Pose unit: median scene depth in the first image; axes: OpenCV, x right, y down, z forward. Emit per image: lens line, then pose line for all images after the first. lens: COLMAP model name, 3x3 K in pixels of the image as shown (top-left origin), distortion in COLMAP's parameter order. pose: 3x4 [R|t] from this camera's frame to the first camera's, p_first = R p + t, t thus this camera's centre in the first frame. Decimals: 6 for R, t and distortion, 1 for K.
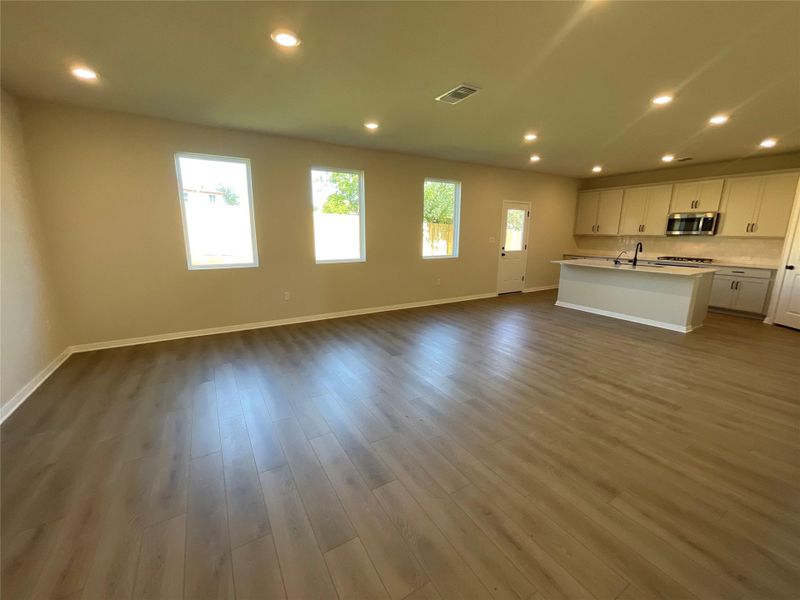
lens RADIAL K [[327.5, 0, 395.5], [0, 327.5, 299.0], [0, 0, 1]] dist [-0.004372, 0.001401]
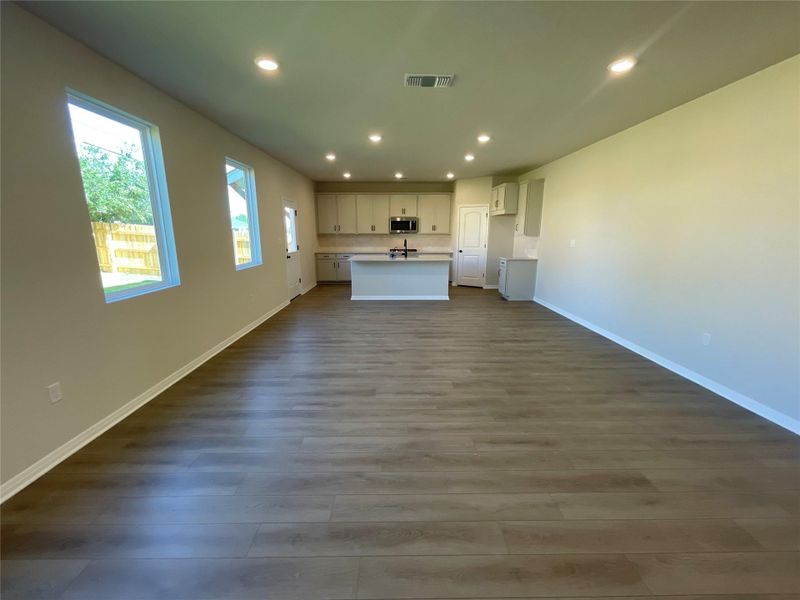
lens RADIAL K [[327.5, 0, 400.3], [0, 327.5, 300.0], [0, 0, 1]] dist [-0.004372, 0.001401]
pose [[0.493970, -0.184021, 0.849782, -0.424924], [0.179730, 0.977849, 0.107279, -0.083390], [-0.850700, 0.099739, 0.516102, 0.390640]]
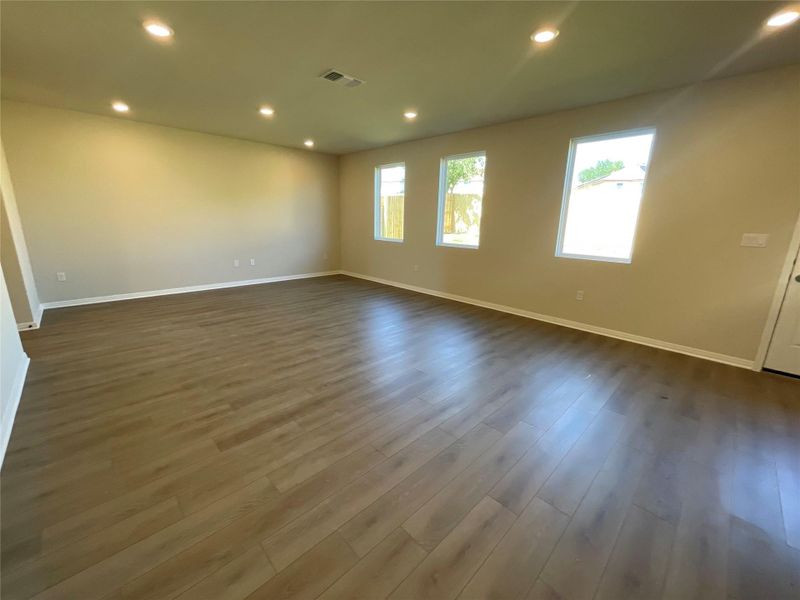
lens RADIAL K [[327.5, 0, 400.1], [0, 327.5, 295.1], [0, 0, 1]] dist [-0.004372, 0.001401]
pose [[0.240893, 0.227422, -0.943530, 0.821522], [-0.219726, 0.959697, 0.175221, -0.108291], [0.945352, 0.165109, 0.281155, 0.583800]]
